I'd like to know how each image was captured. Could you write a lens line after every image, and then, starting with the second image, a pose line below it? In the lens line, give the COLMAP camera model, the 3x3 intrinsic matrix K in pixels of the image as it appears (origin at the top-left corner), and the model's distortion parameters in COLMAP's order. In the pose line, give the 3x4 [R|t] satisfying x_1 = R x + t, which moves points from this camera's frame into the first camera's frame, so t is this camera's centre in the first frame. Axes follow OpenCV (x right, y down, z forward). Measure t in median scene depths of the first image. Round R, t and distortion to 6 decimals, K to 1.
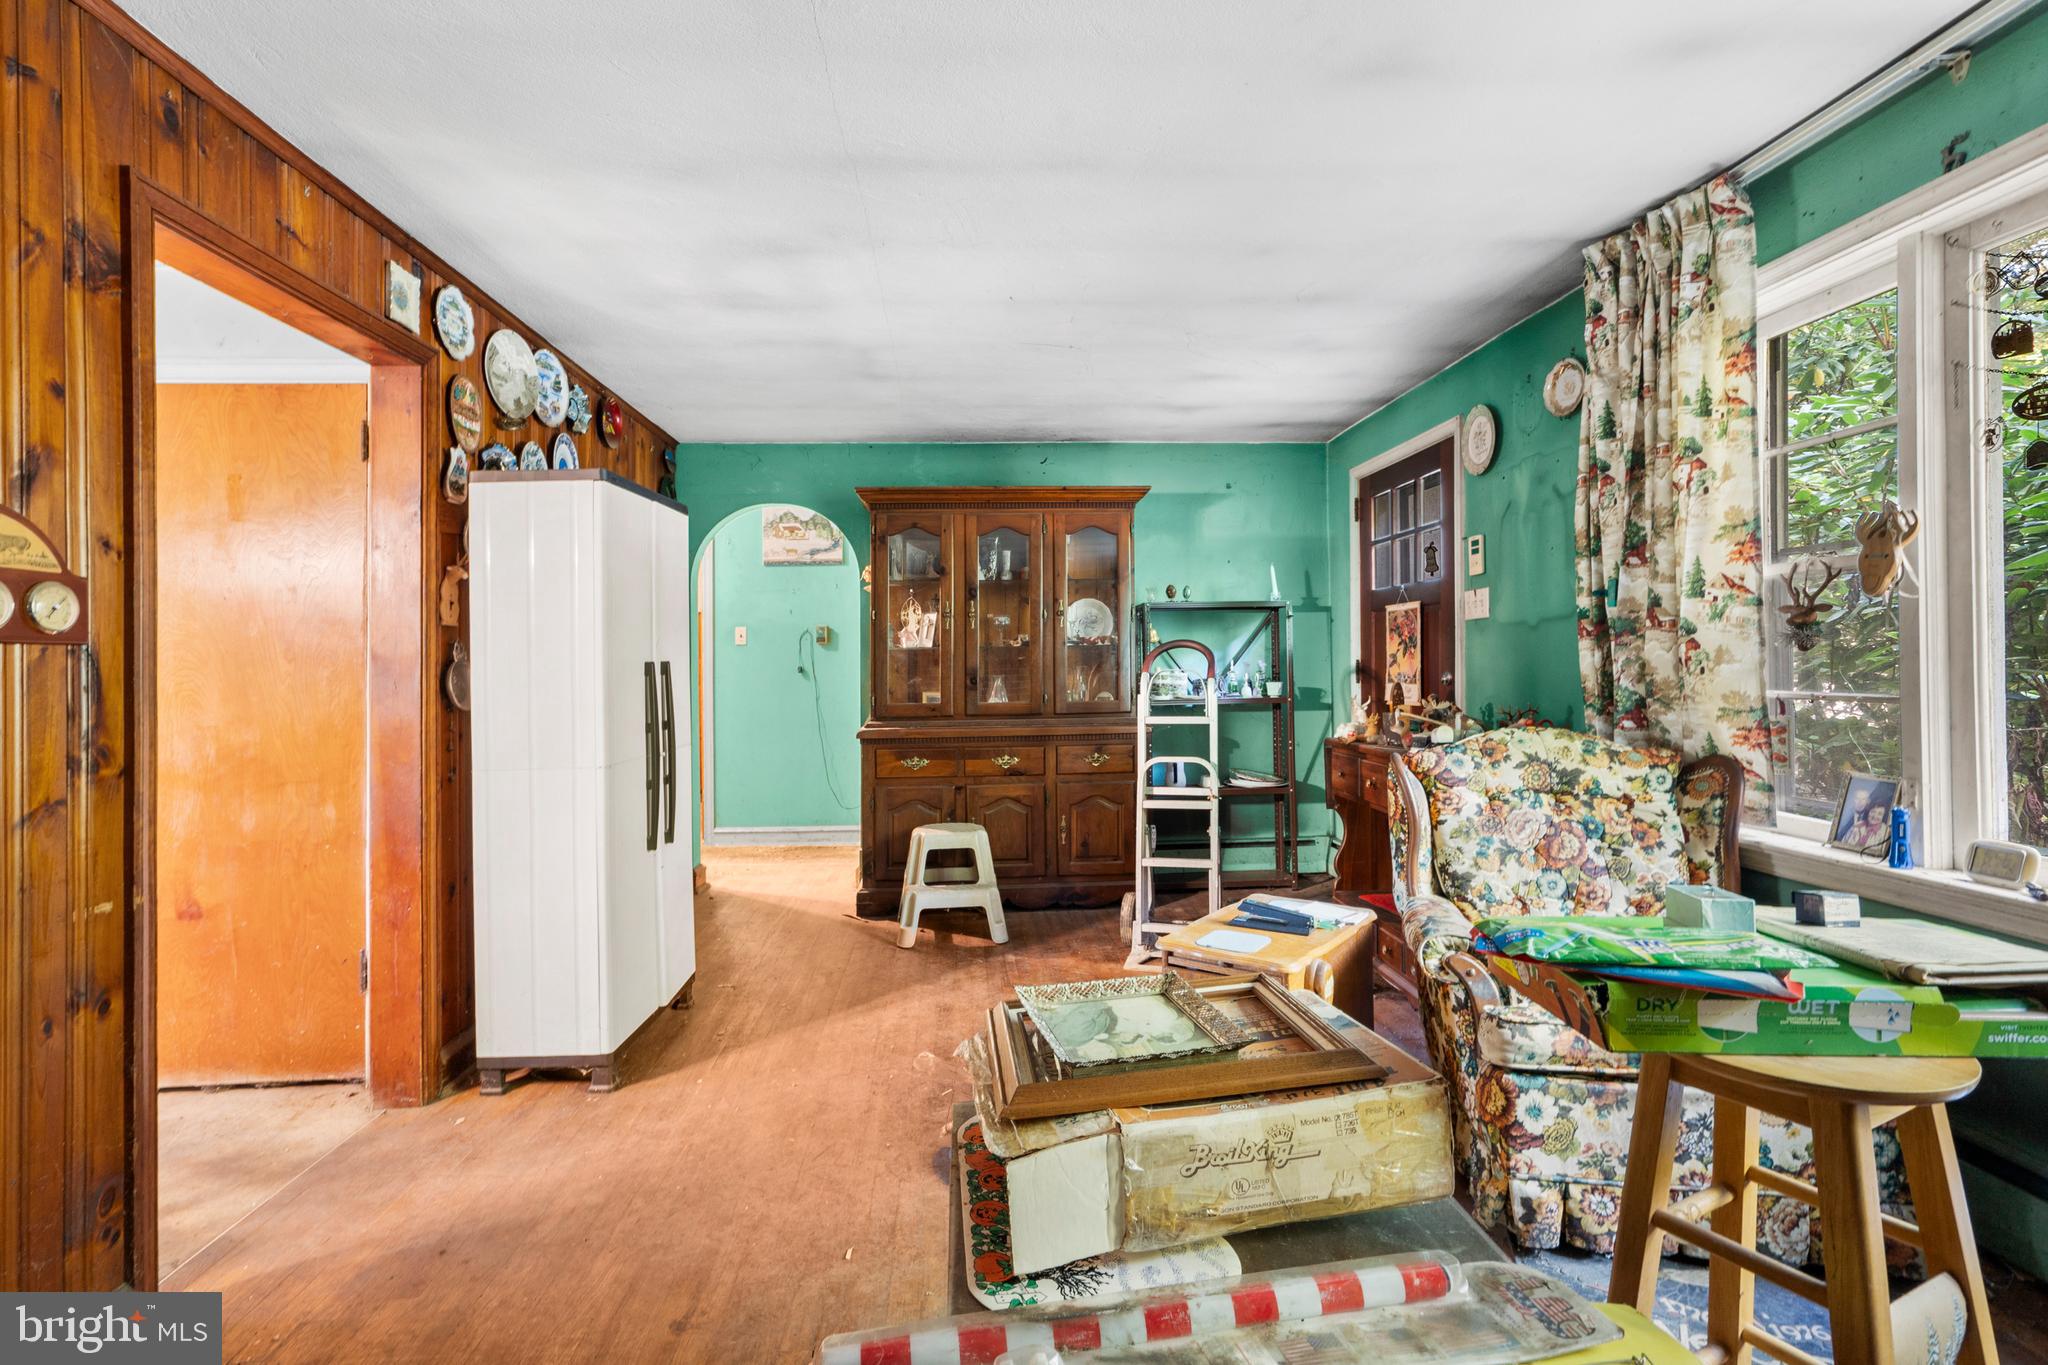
lens RADIAL K [[943.5, 0, 1015.5], [0, 943.5, 661.8], [0, 0, 1]] dist [-0.003926, 0.009557]
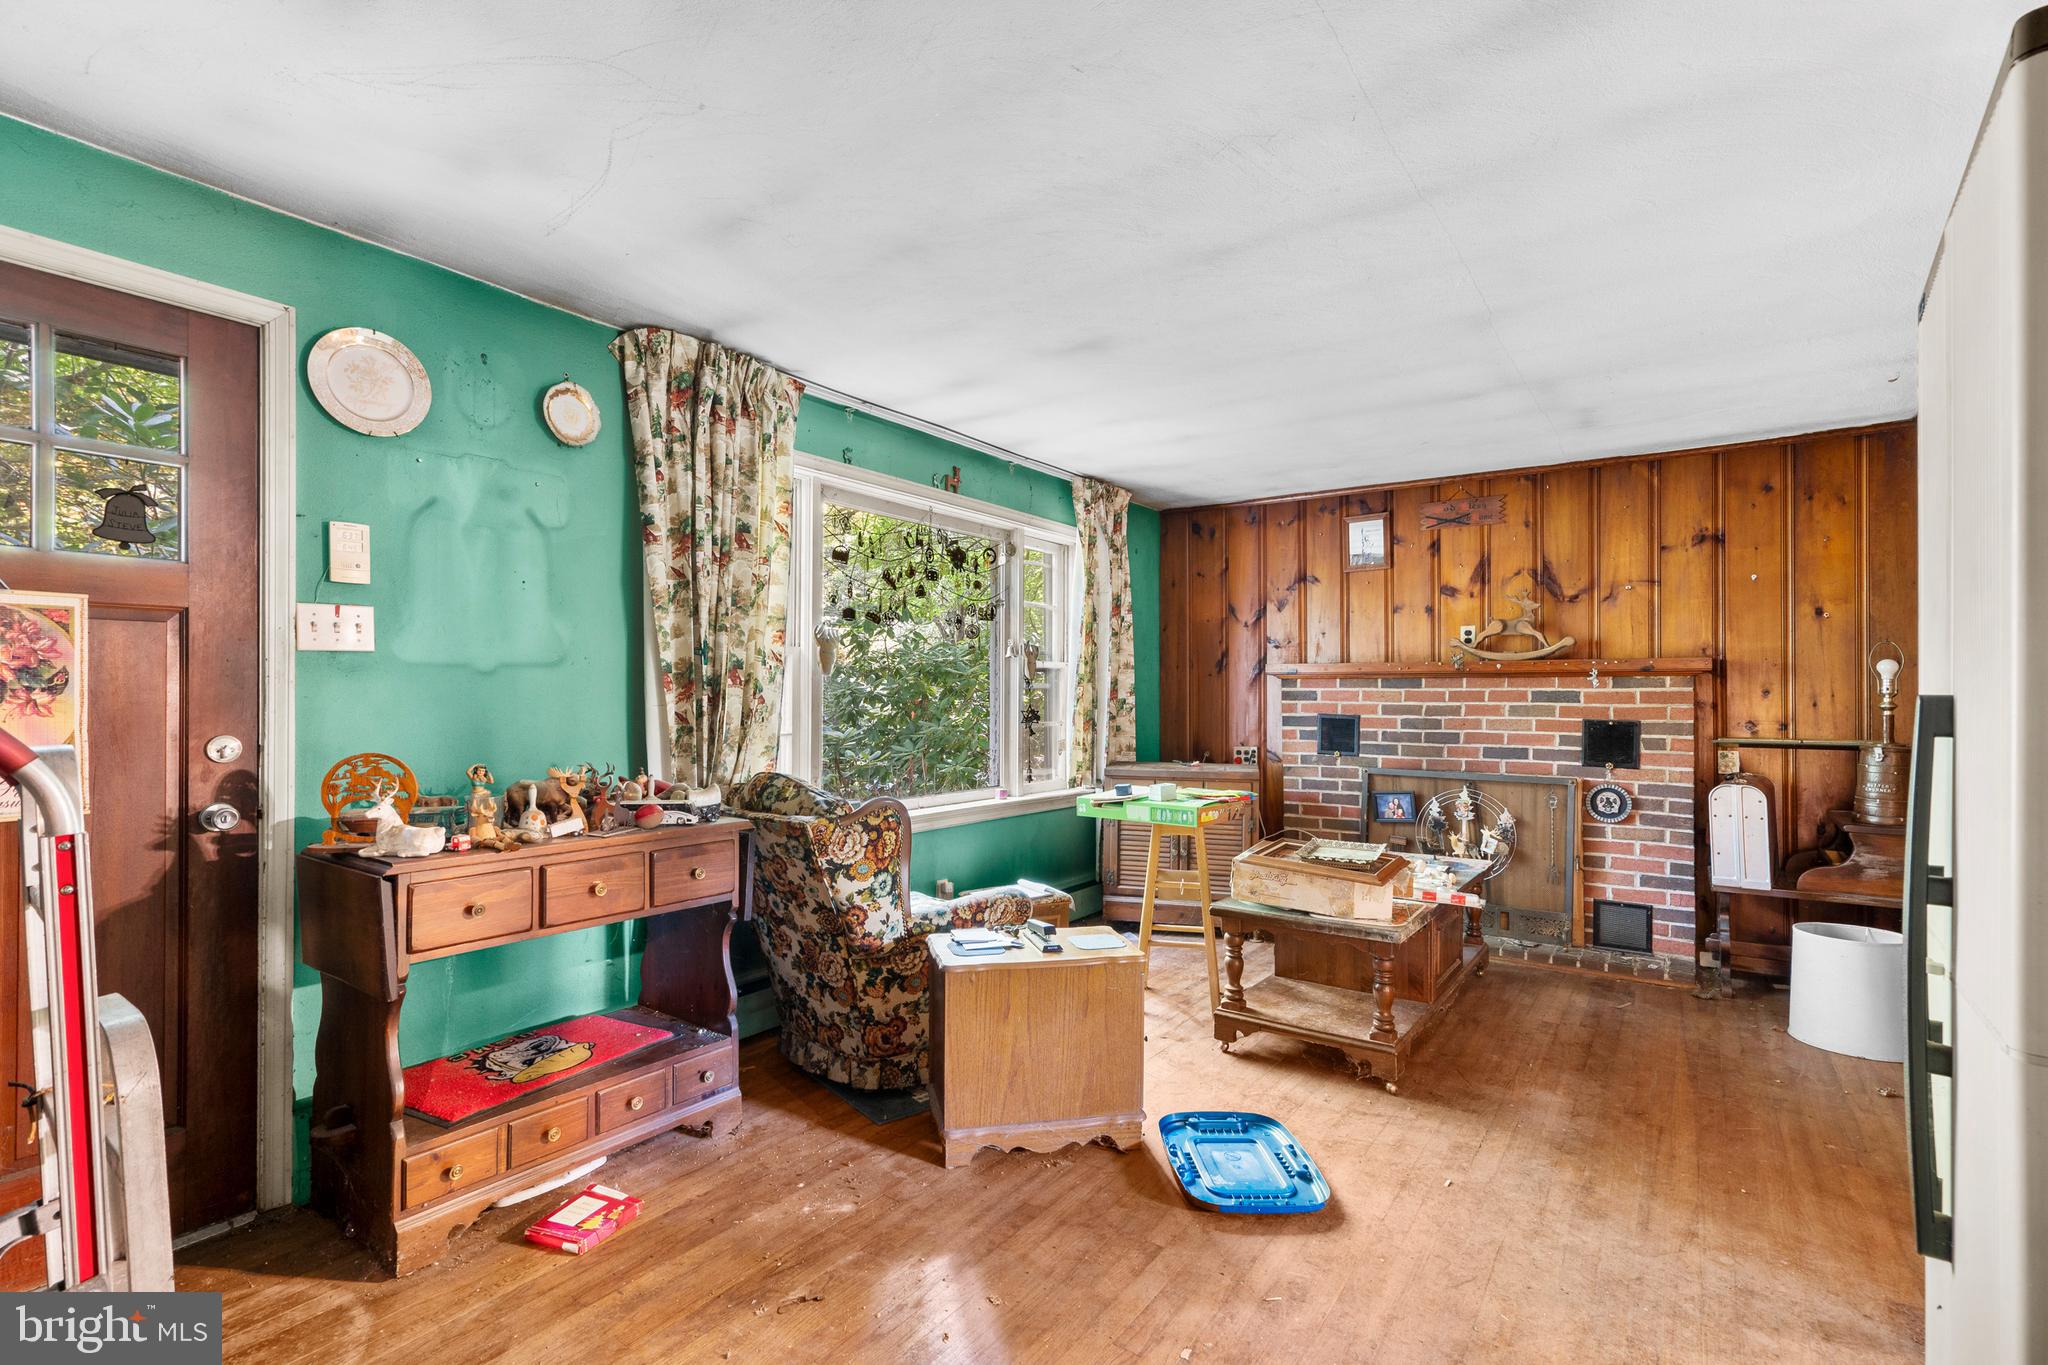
lens RADIAL K [[943.5, 0, 997.2], [0, 943.5, 748.4], [0, 0, 1]] dist [-0.003926, 0.009557]
pose [[-0.772129, -0.018432, 0.635199, -0.408101], [0.011090, 0.999036, 0.042470, -0.002553], [-0.635369, 0.039837, -0.771180, 1.848174]]
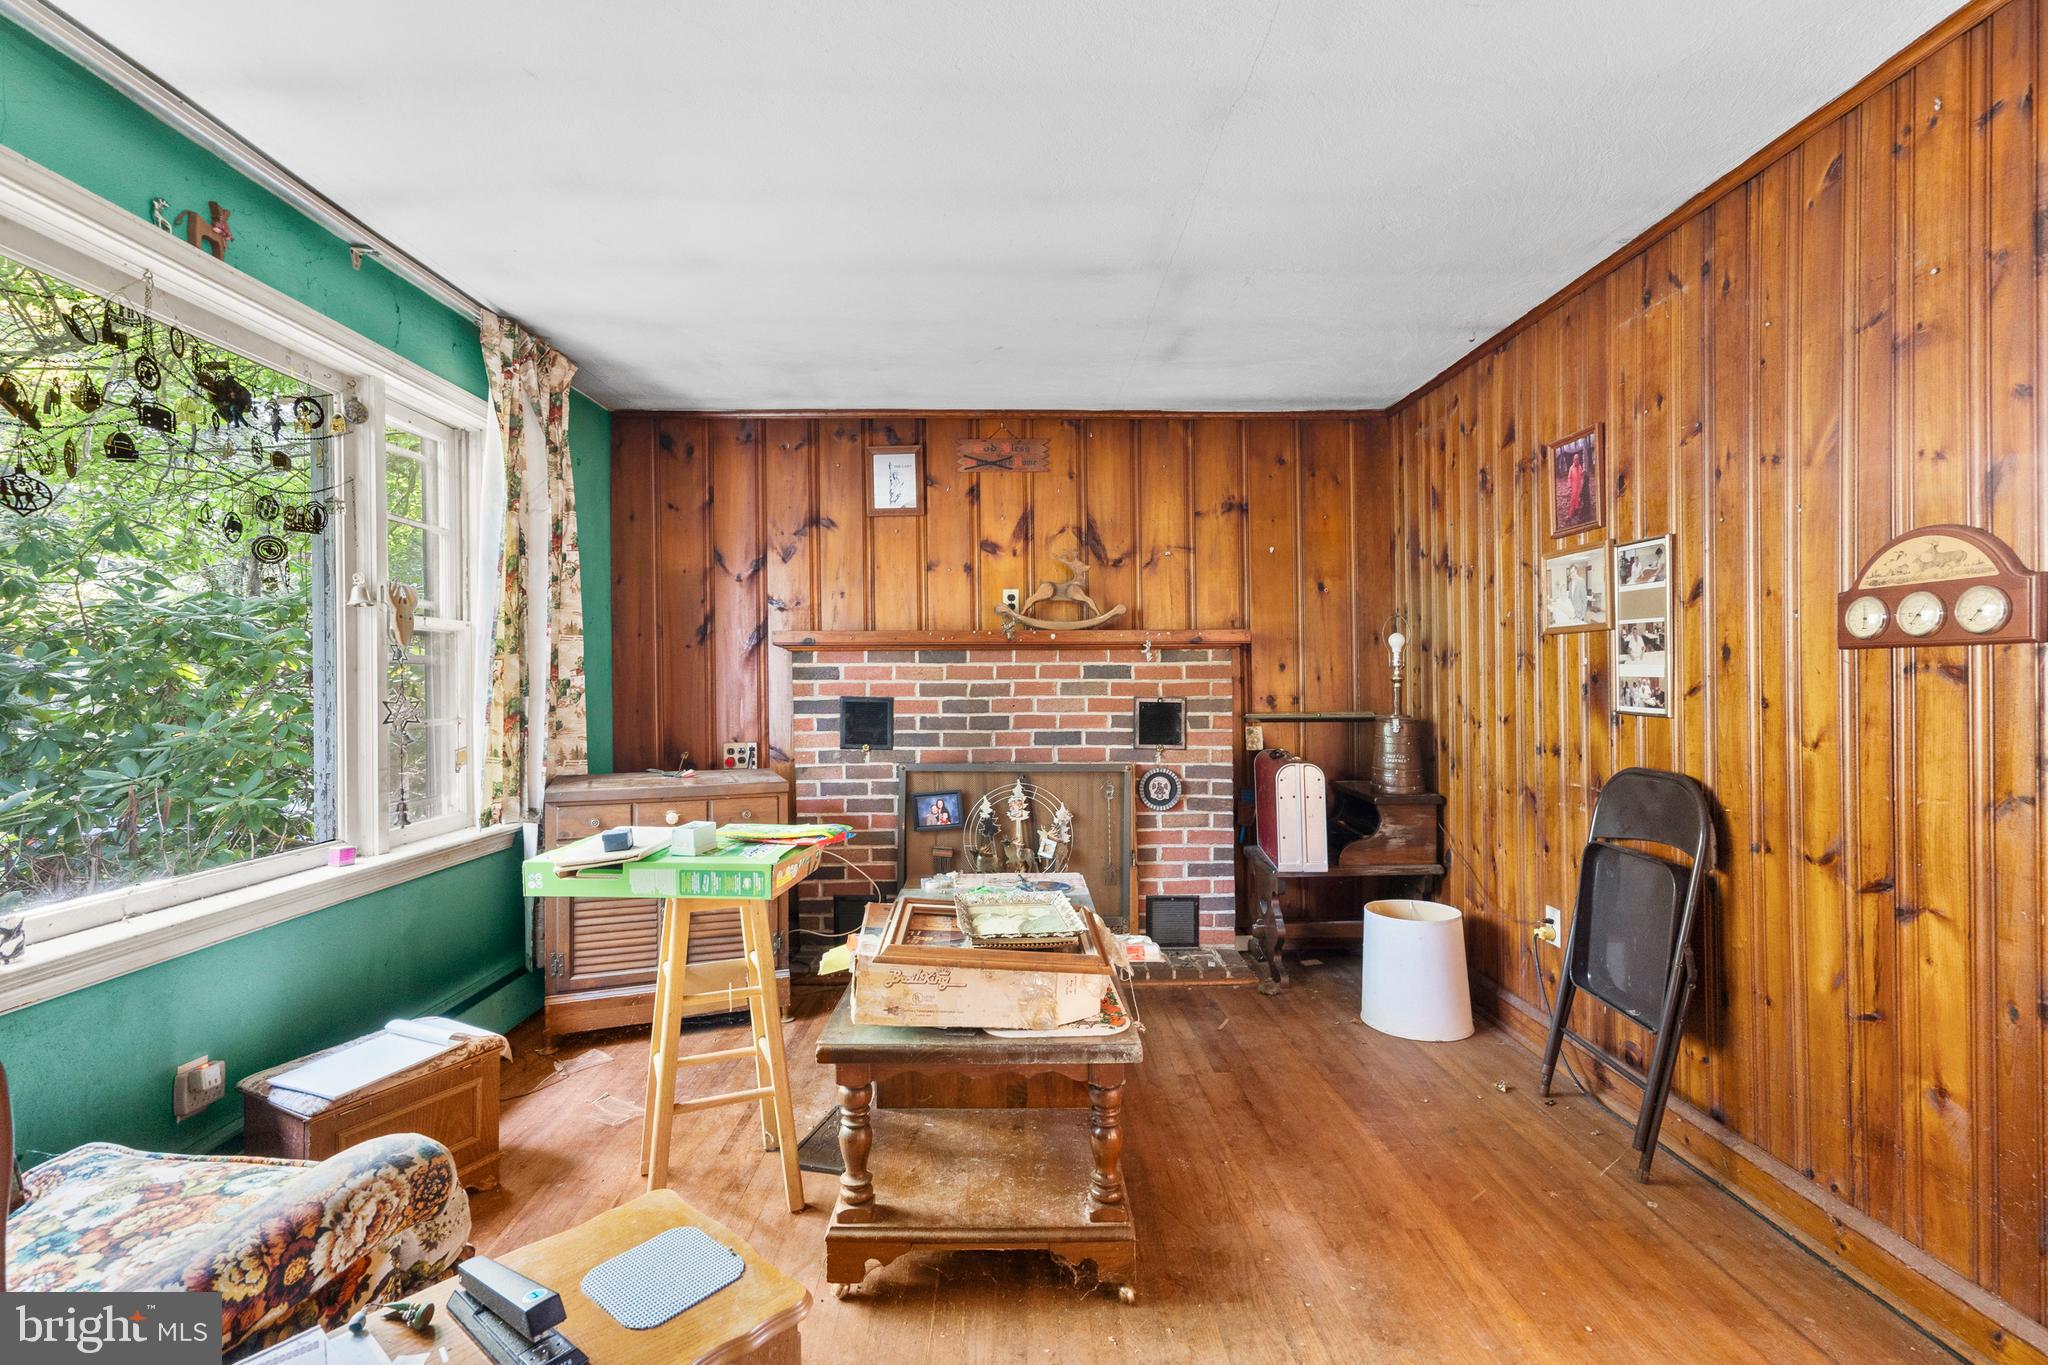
lens RADIAL K [[943.5, 0, 1002.7], [0, 943.5, 683.9], [0, 0, 1]] dist [-0.003926, 0.009557]
pose [[-0.997895, 0.025399, 0.059665, 0.023147], [0.025671, 0.999663, 0.003805, -0.003467], [-0.059548, 0.005329, -0.998211, 1.344578]]
